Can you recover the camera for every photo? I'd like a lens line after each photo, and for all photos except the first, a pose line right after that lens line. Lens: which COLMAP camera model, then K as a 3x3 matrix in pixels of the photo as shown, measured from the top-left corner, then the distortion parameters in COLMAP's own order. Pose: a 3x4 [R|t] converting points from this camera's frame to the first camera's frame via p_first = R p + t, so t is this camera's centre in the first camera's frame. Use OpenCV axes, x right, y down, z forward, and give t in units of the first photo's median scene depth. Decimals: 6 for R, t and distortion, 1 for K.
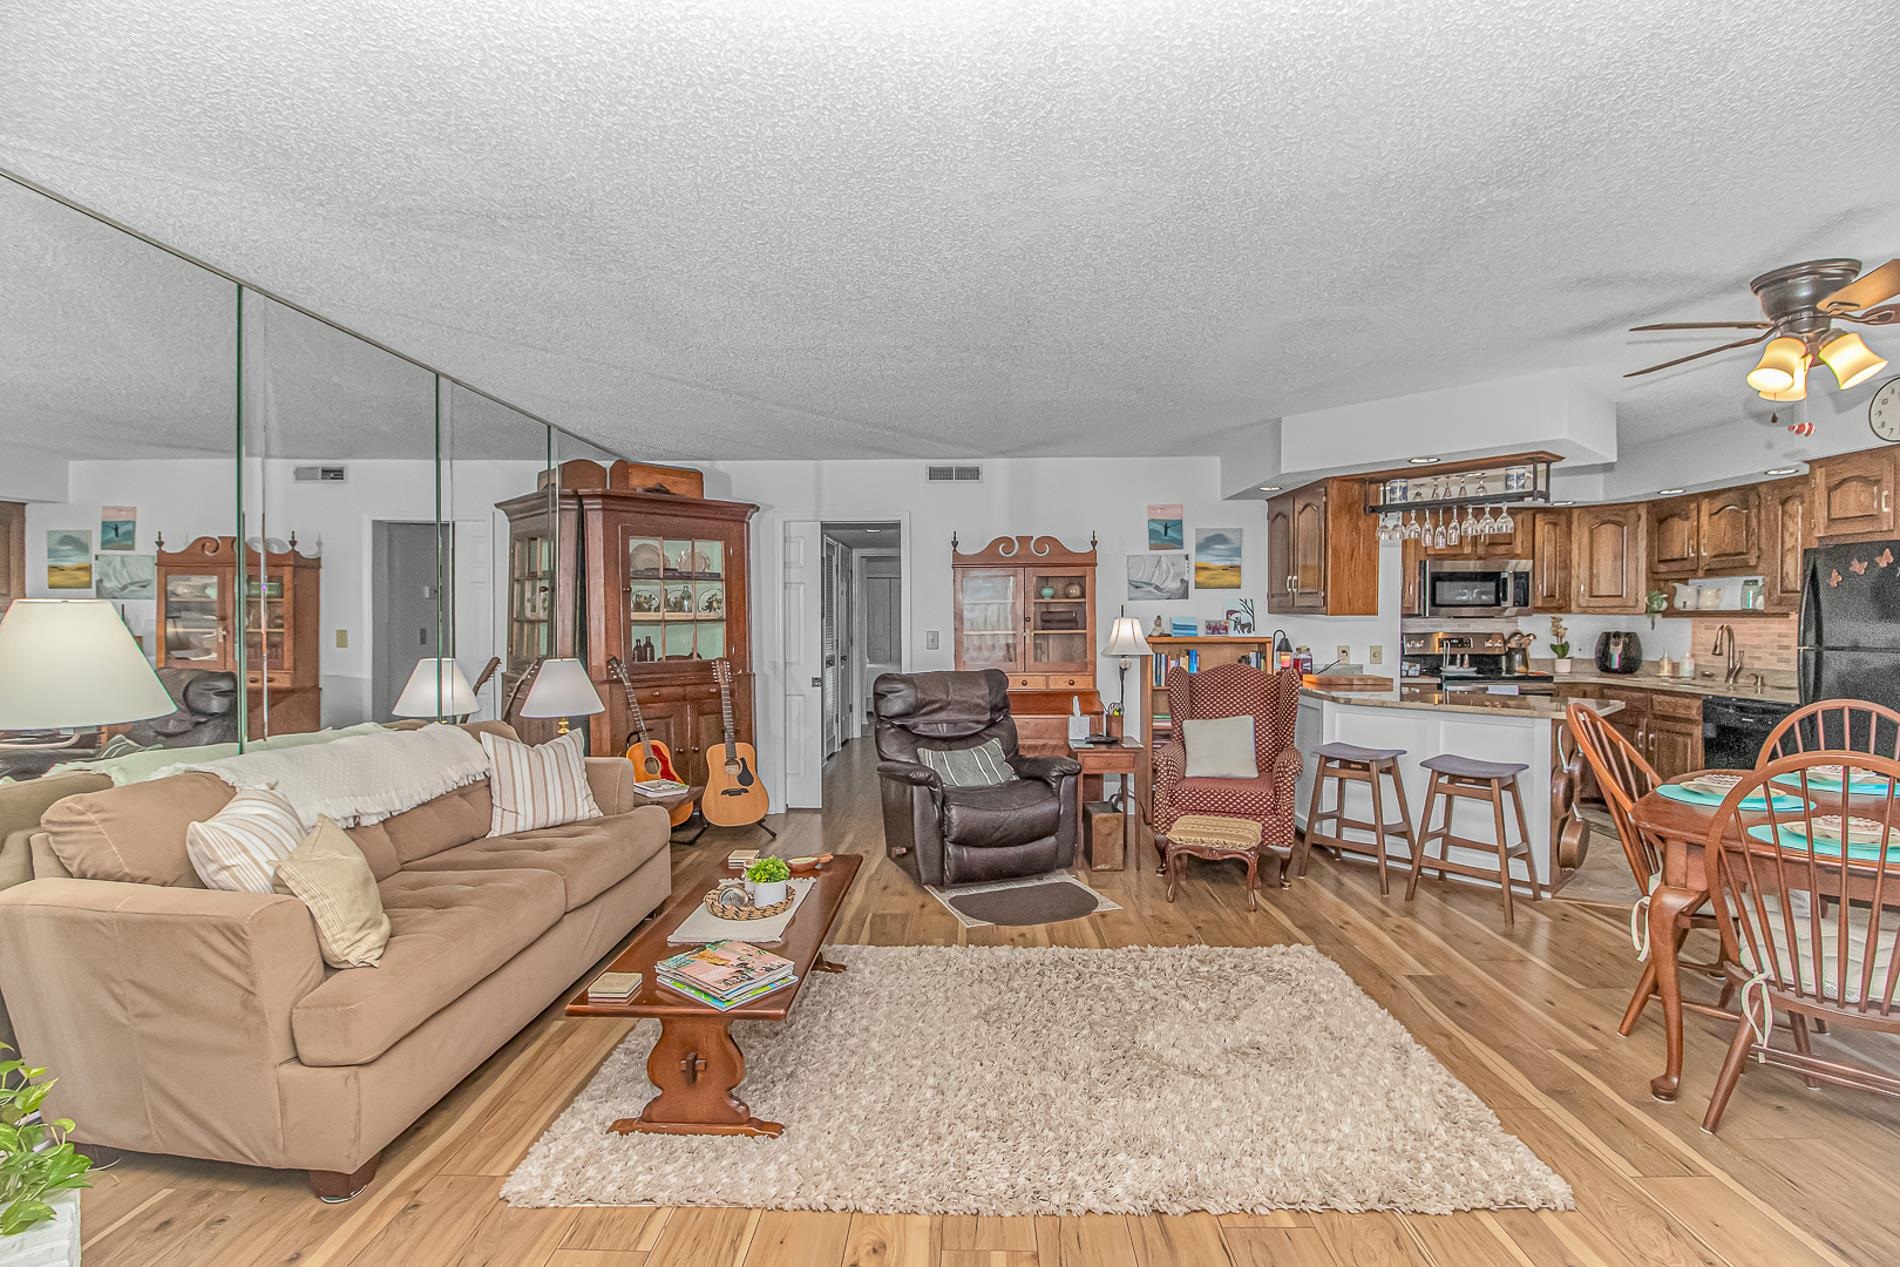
lens RADIAL K [[894.6, 0, 946.5], [0, 894.6, 629.9], [0, 0, 1]] dist [0.001034, -0.000109]
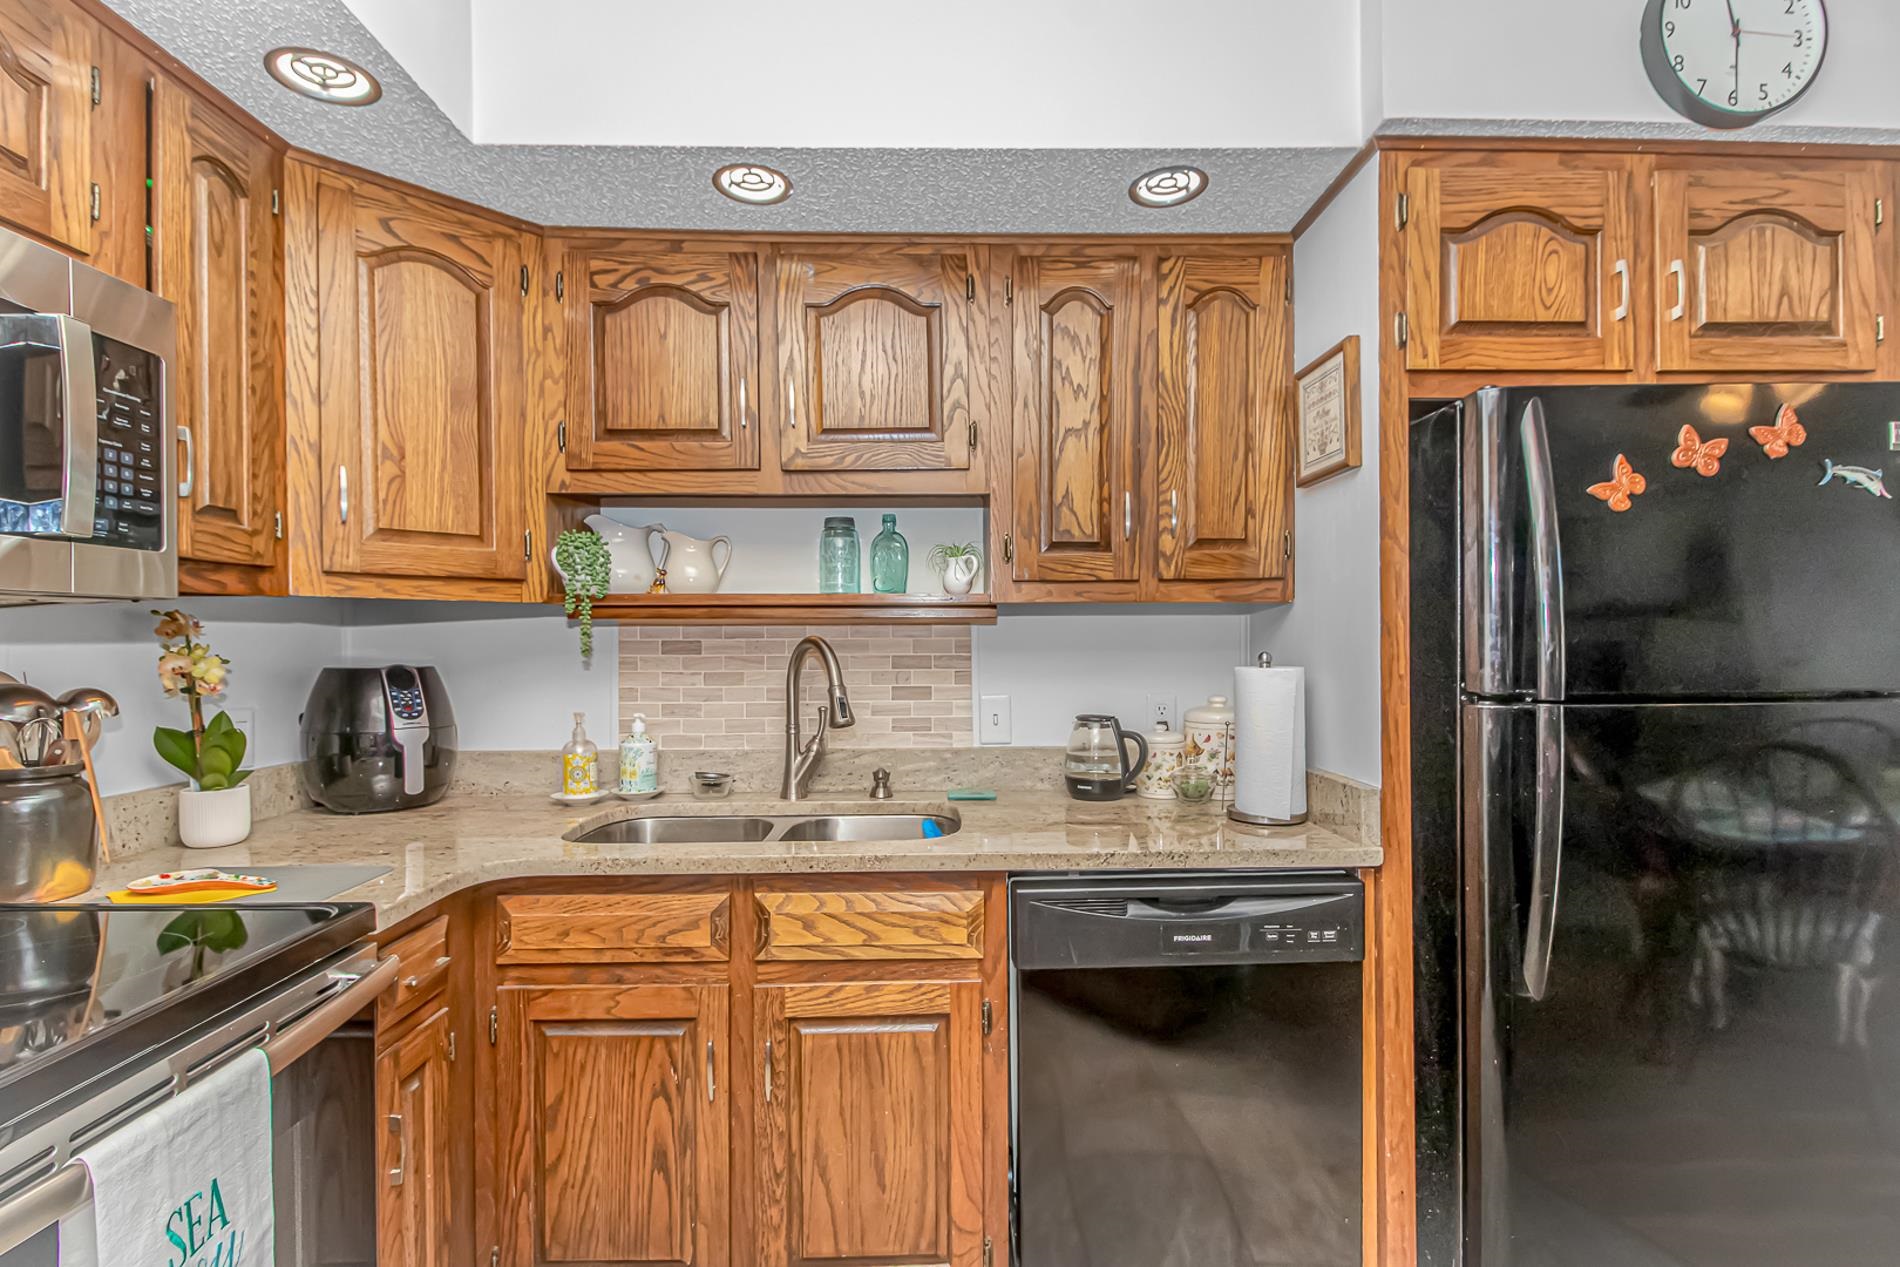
lens RADIAL K [[894.6, 0, 949.0], [0, 894.6, 636.2], [0, 0, 1]] dist [0.001034, -0.000109]
pose [[-0.061485, 0.002780, 0.998104, 0.462163], [0.017616, 0.999843, -0.001699, -0.003616], [-0.997953, 0.017479, -0.061525, 0.860853]]
